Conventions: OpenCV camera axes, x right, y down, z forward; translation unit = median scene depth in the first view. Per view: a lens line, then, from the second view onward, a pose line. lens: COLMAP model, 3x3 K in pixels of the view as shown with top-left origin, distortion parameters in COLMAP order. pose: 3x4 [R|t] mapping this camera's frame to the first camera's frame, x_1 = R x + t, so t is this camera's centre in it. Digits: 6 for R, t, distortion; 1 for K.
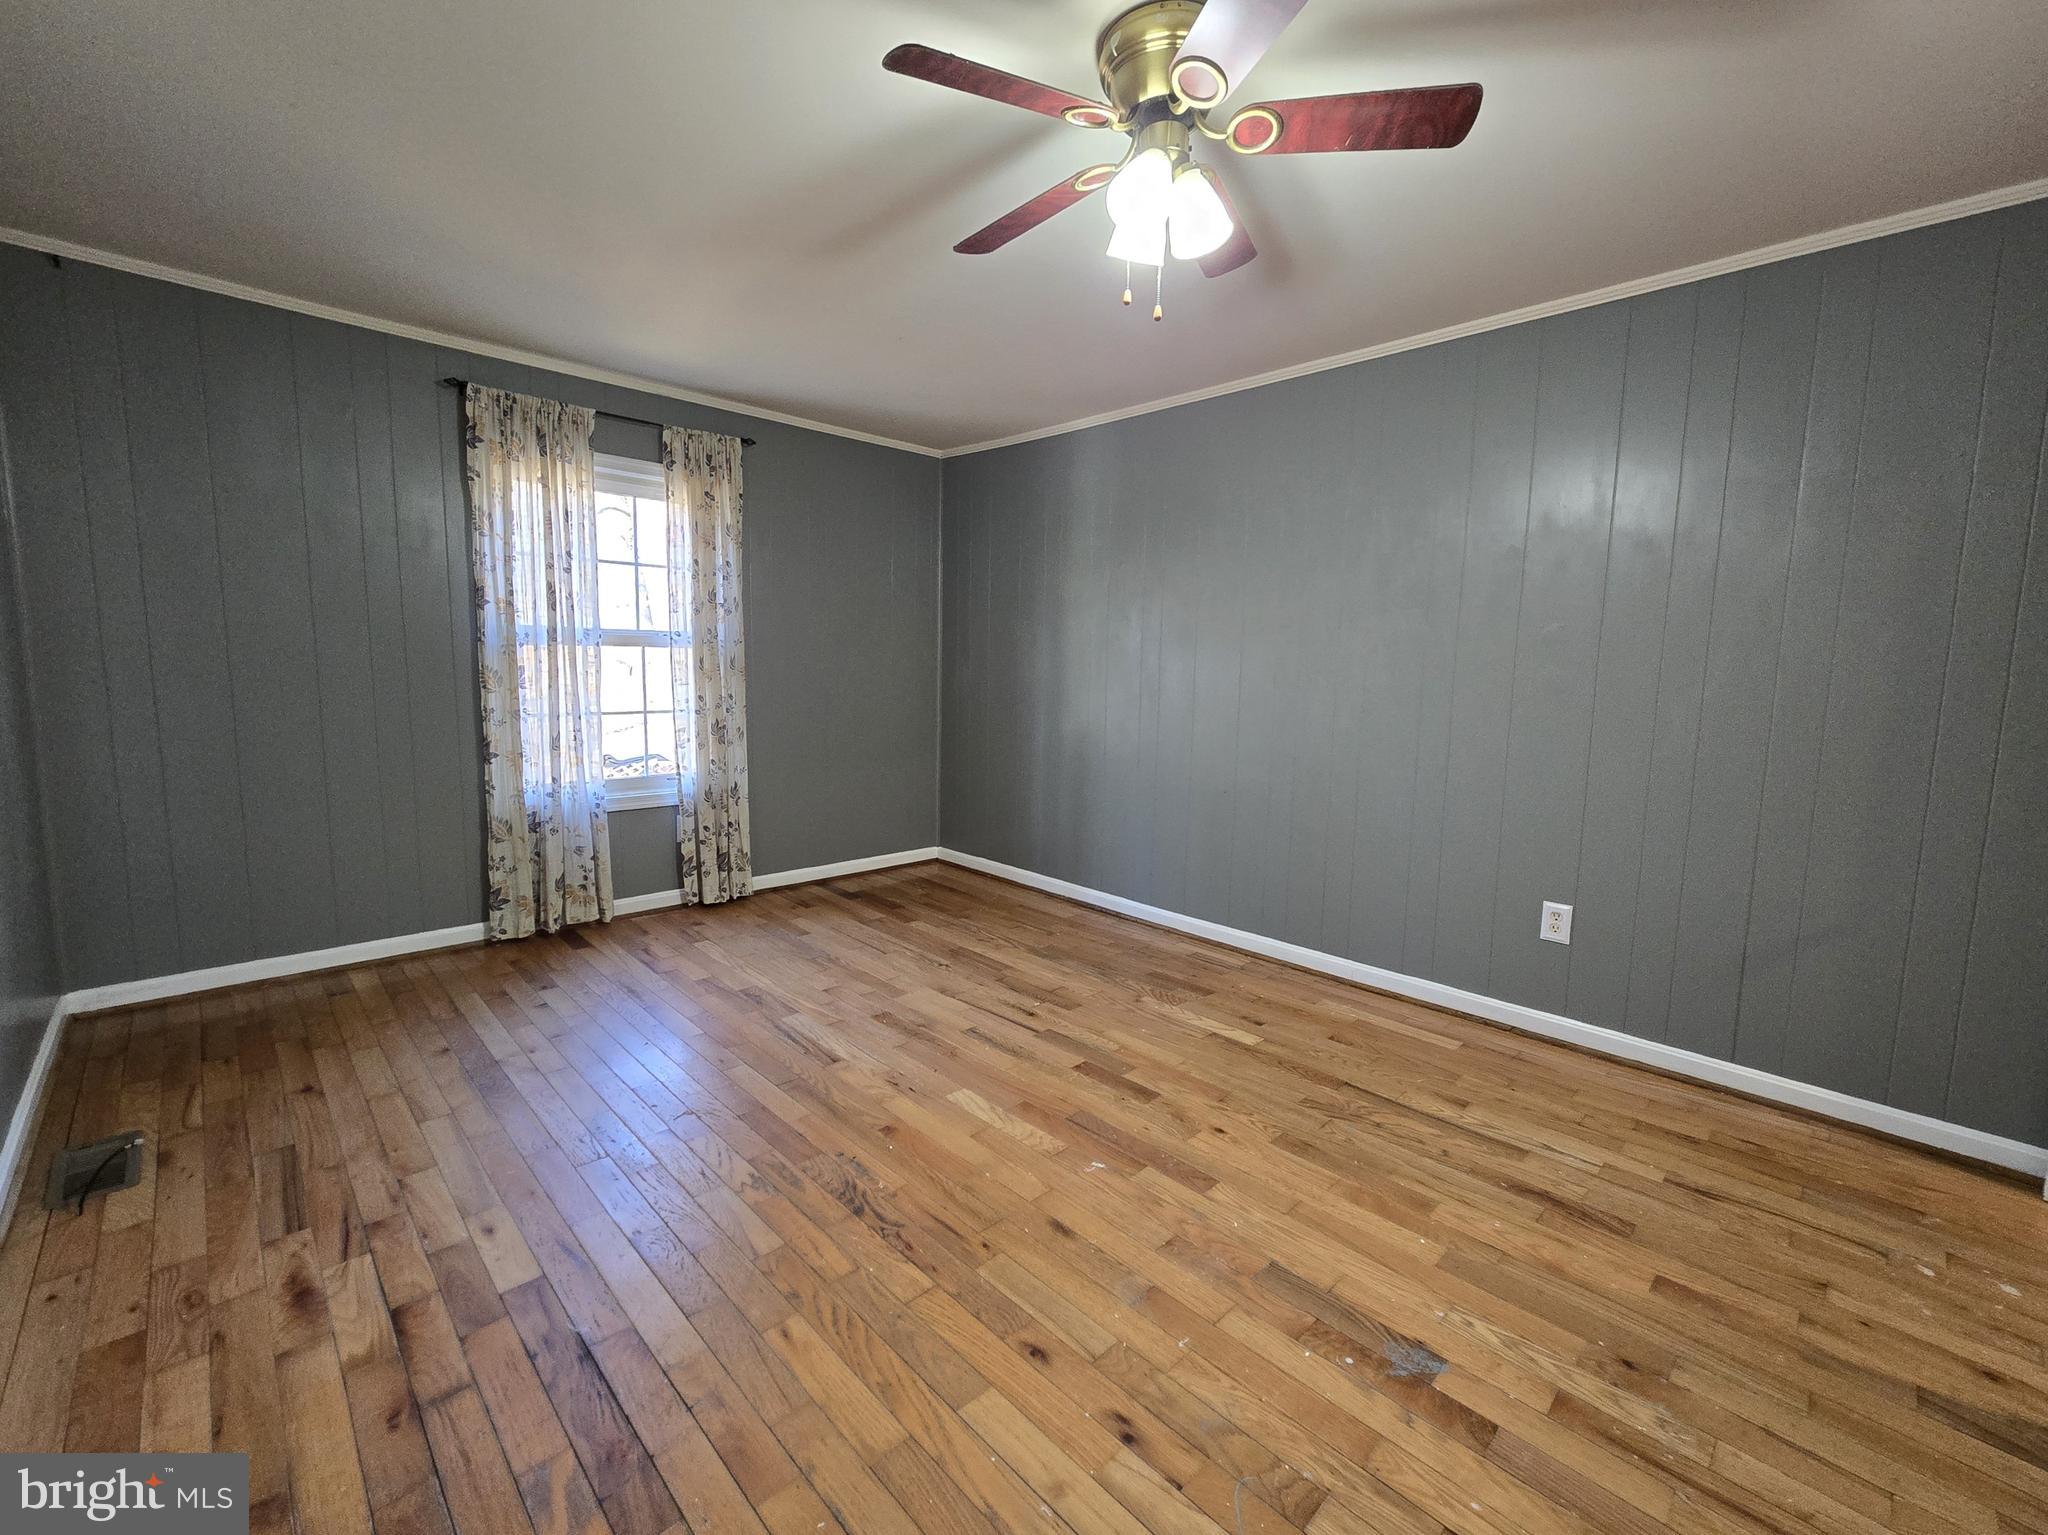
lens RADIAL K [[839.3, 0, 1011.8], [0, 839.3, 758.5], [0, 0, 1]] dist [-0.001938, 0.000254]
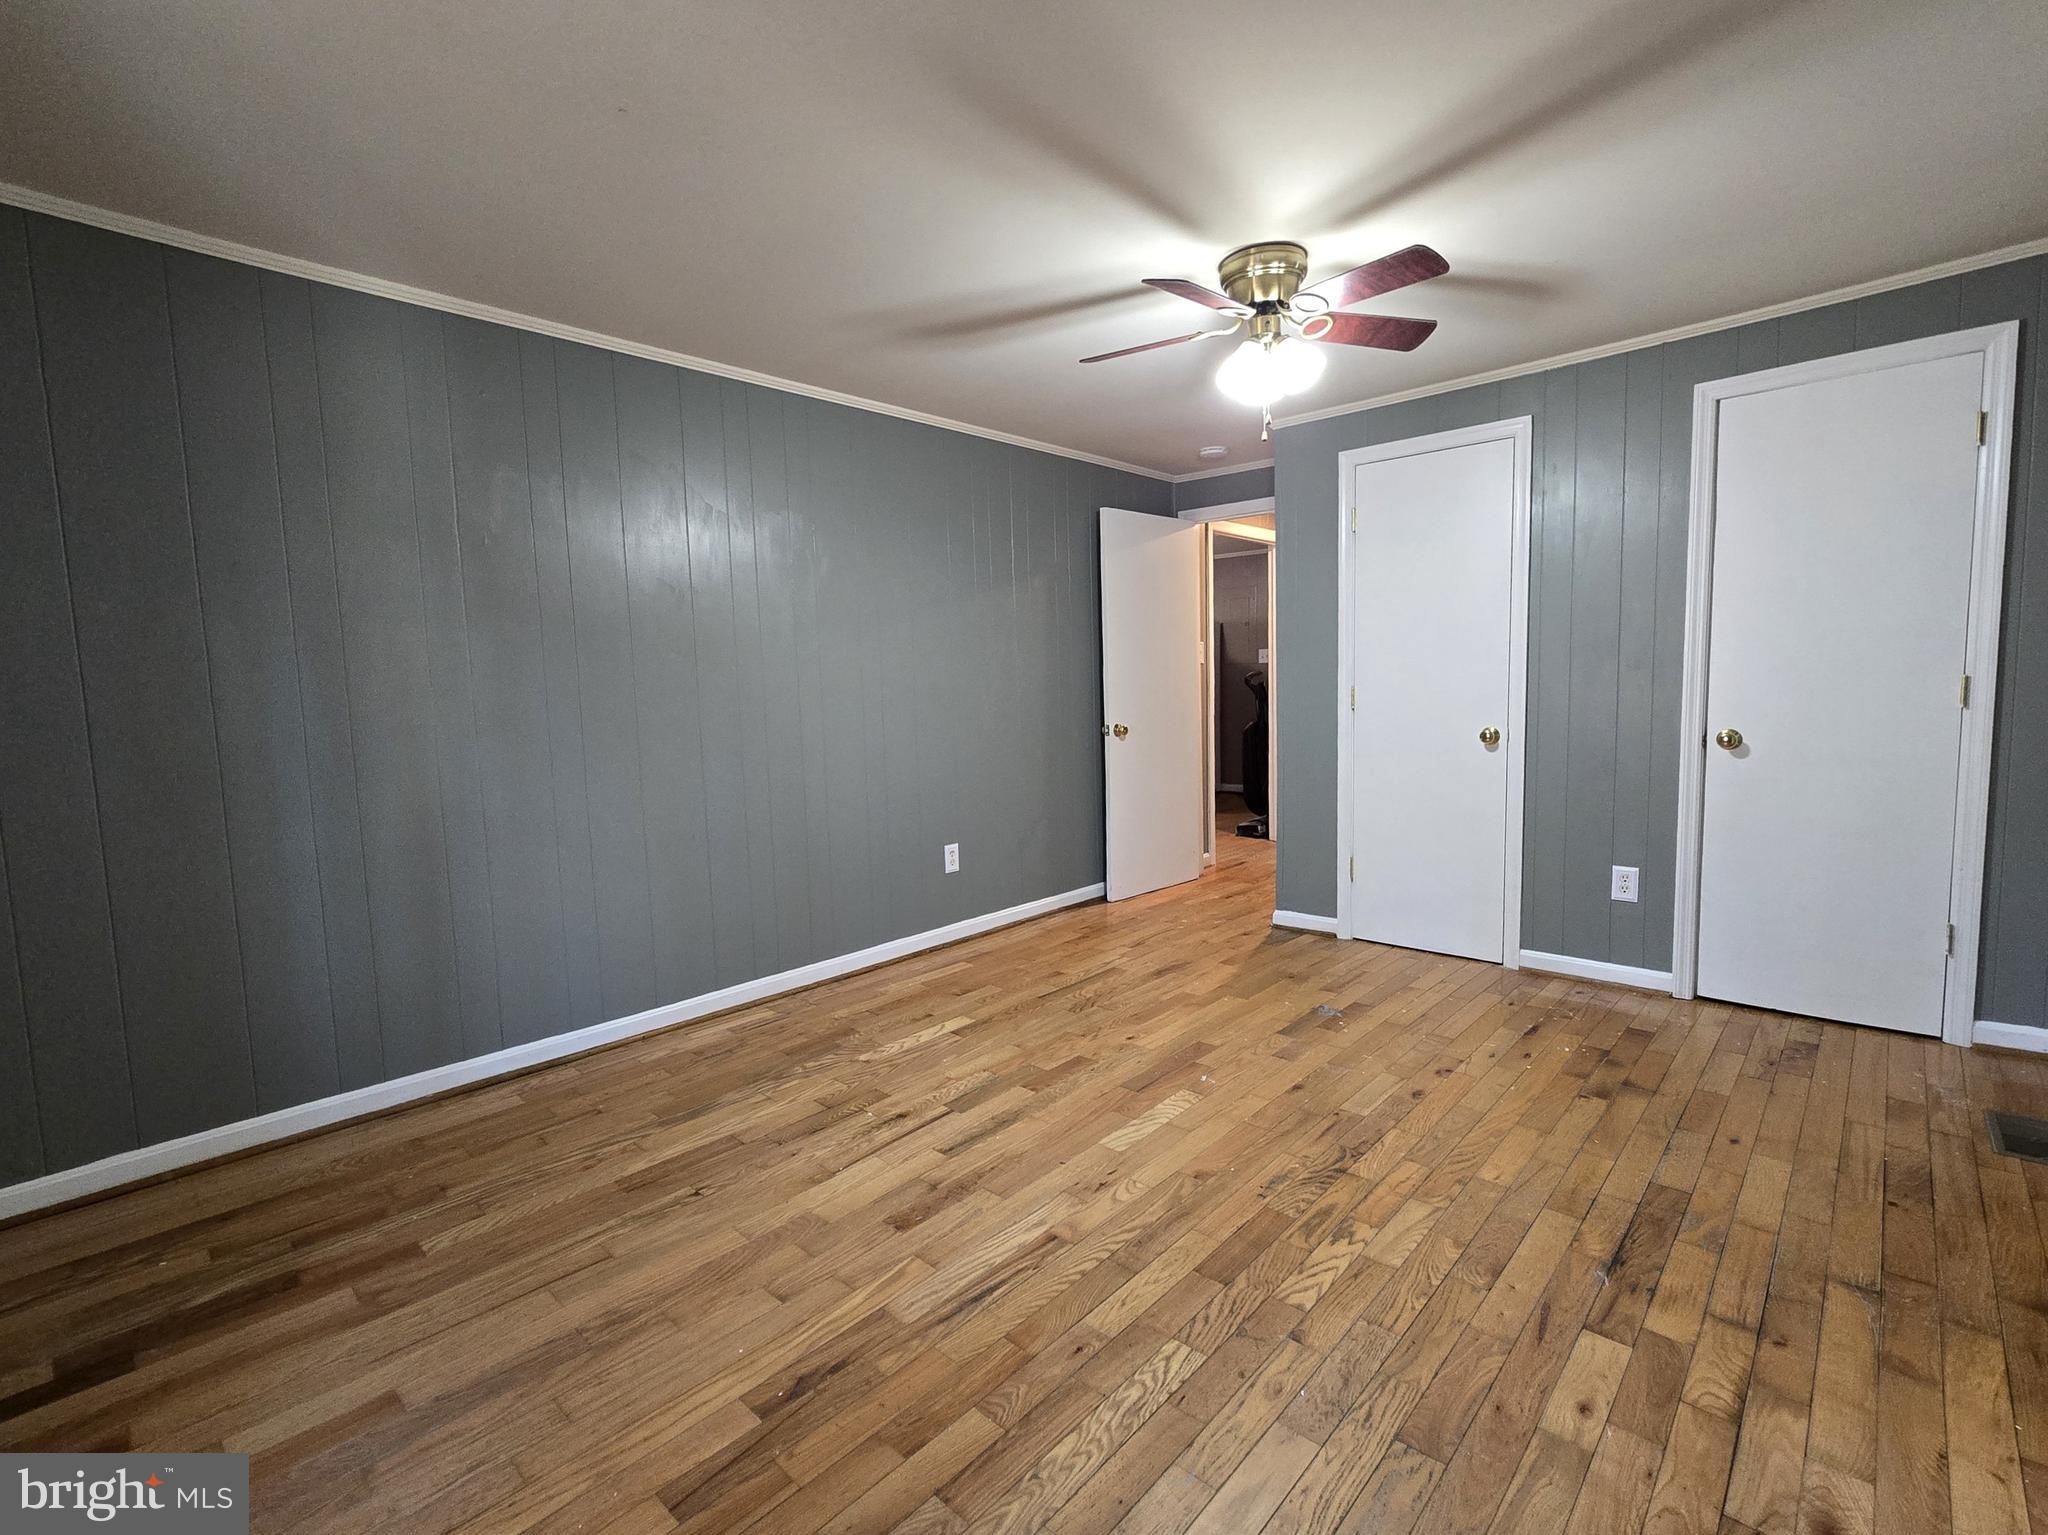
lens RADIAL K [[896.6, 0, 1024.0], [0, 896.6, 767.5], [0, 0, 1]] dist [-0.000972, -0.000413]
pose [[-0.031724, -0.117003, 0.992625, -0.756552], [0.138532, 0.983024, 0.120298, -0.107820], [-0.989850, 0.141327, -0.014976, 0.801356]]
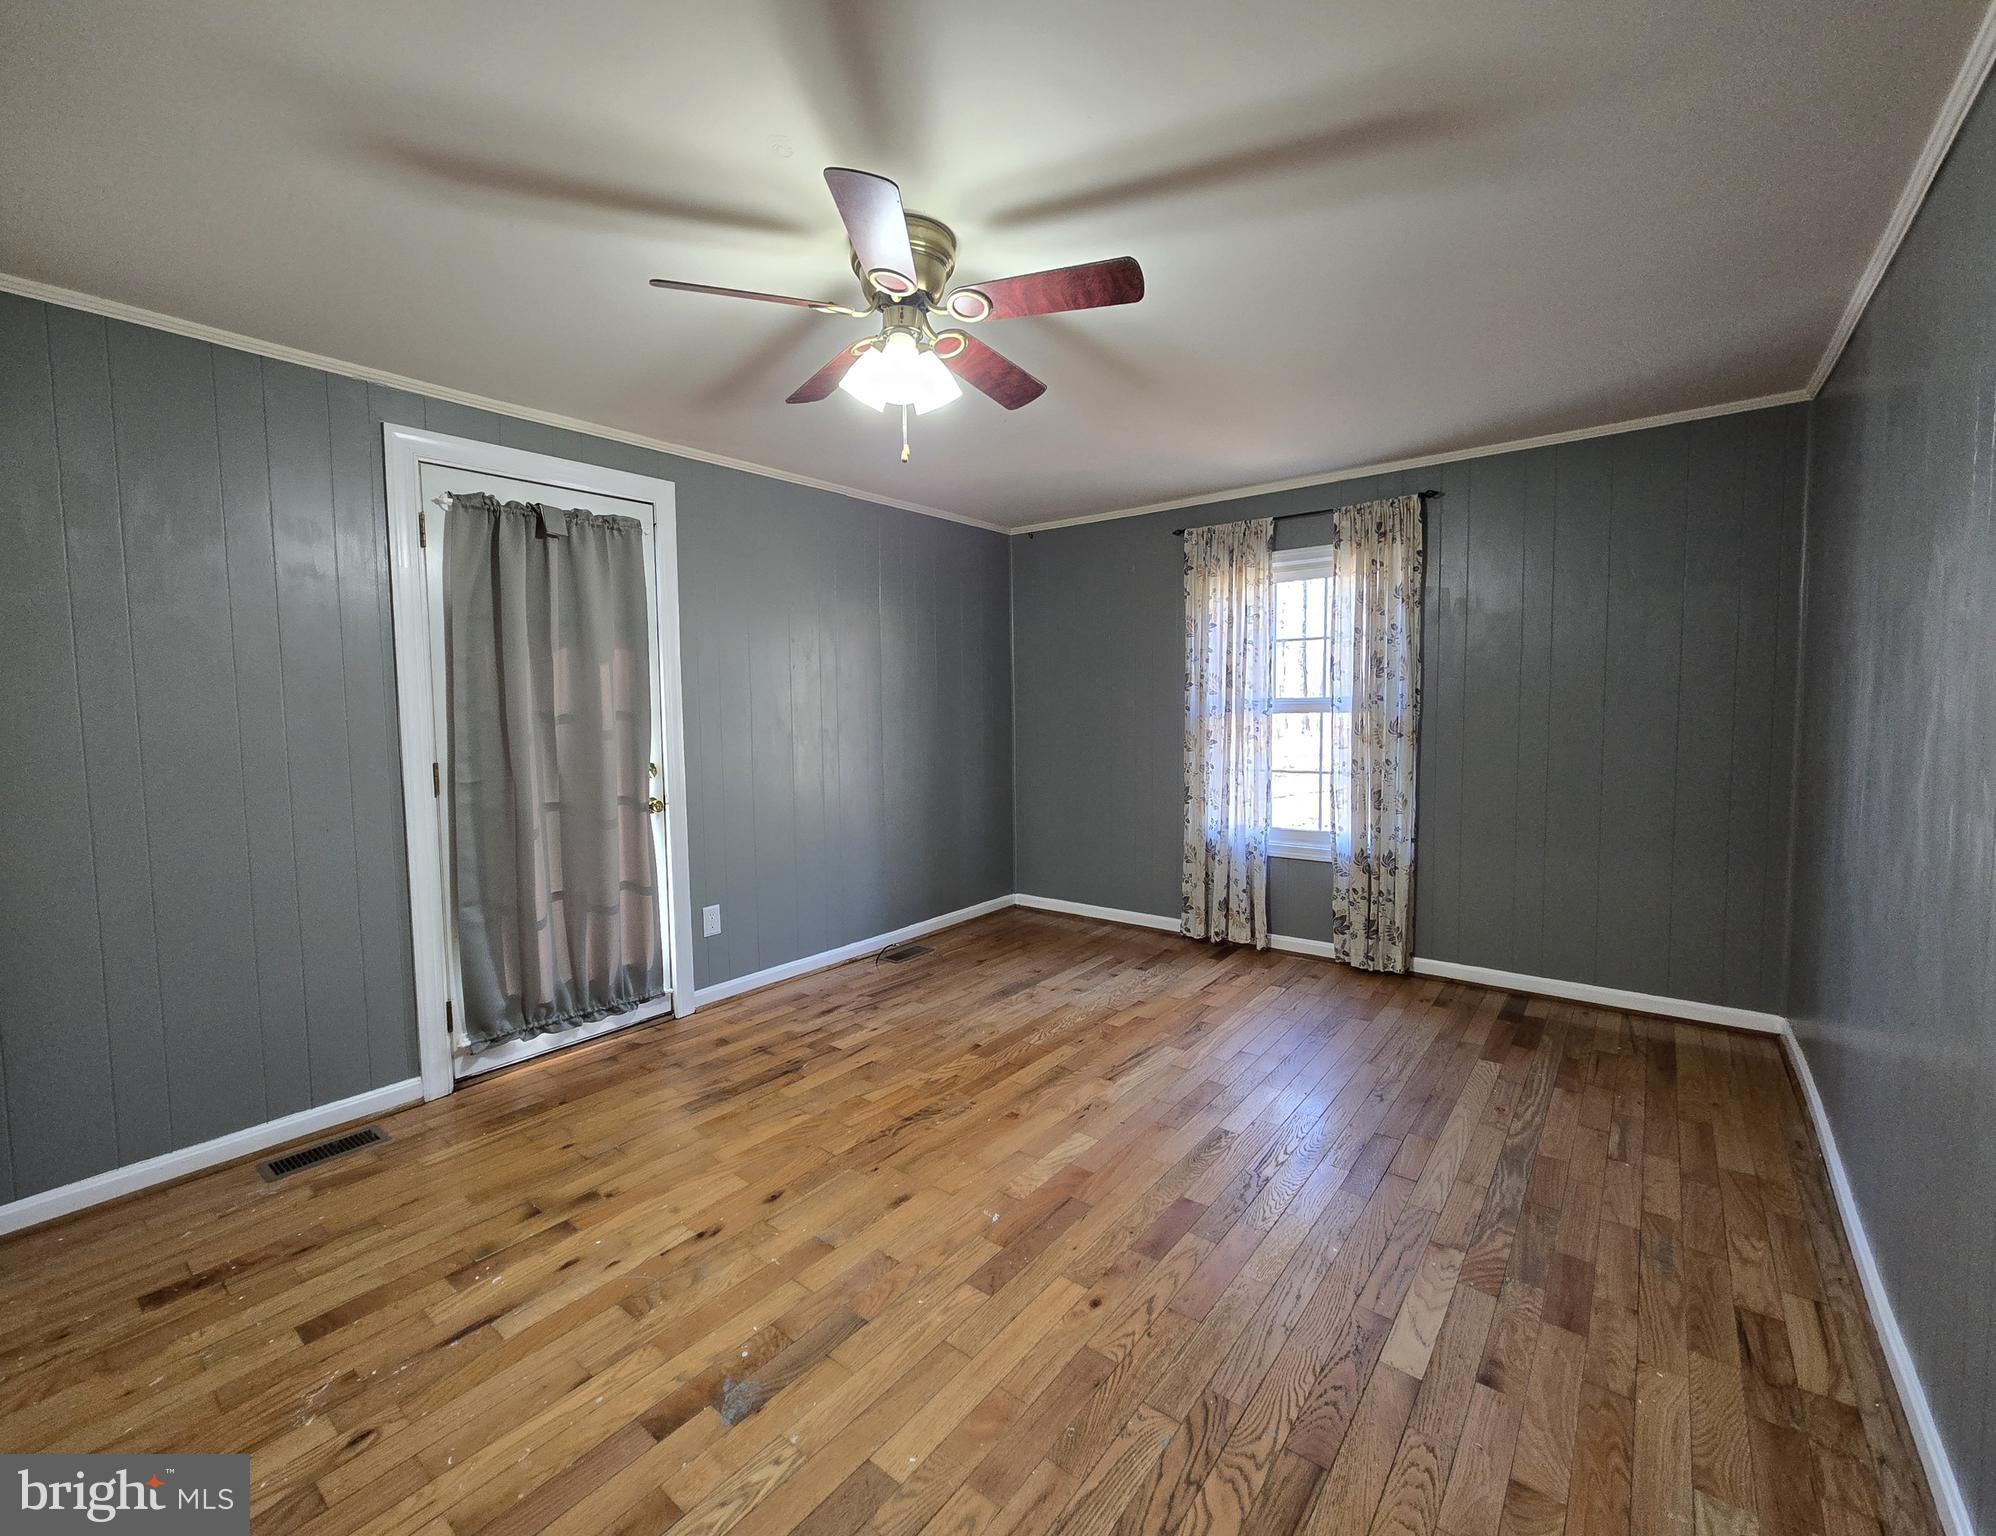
lens RADIAL K [[866.0, 0, 991.7], [0, 866.0, 759.8], [0, 0, 1]] dist [-0.001274, -0.000242]
pose [[0.131366, 0.041077, -0.990483, 0.758220], [-0.096107, 0.994962, 0.028516, -0.077032], [0.986664, 0.091446, 0.134652, 0.523603]]
